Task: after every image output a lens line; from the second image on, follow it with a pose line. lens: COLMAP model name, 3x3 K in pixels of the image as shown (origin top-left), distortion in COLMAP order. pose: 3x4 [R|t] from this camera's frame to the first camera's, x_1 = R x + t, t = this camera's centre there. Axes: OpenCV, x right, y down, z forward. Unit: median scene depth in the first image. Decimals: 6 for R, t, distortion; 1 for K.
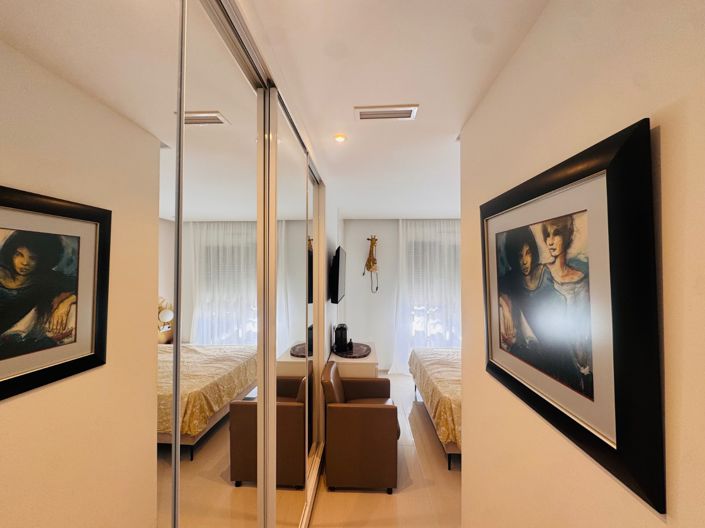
lens RADIAL K [[280.9, 0, 356.9], [0, 280.9, 264.1], [0, 0, 1]] dist [-0.003041, -0.000291]
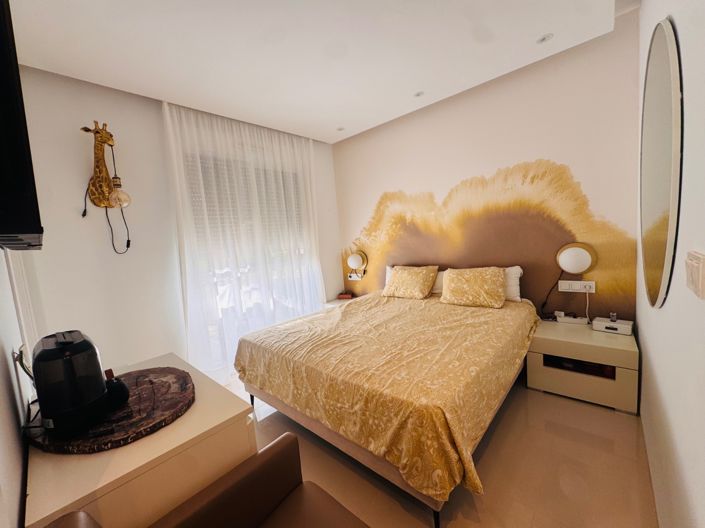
lens RADIAL K [[280.9, 0, 356.9], [0, 280.9, 264.1], [0, 0, 1]] dist [-0.003041, -0.000291]
pose [[0.642655, -0.132998, 0.754523, -0.042710], [0.061372, 0.990590, 0.122335, 0.087217], [-0.763693, -0.032312, 0.644770, 0.400663]]
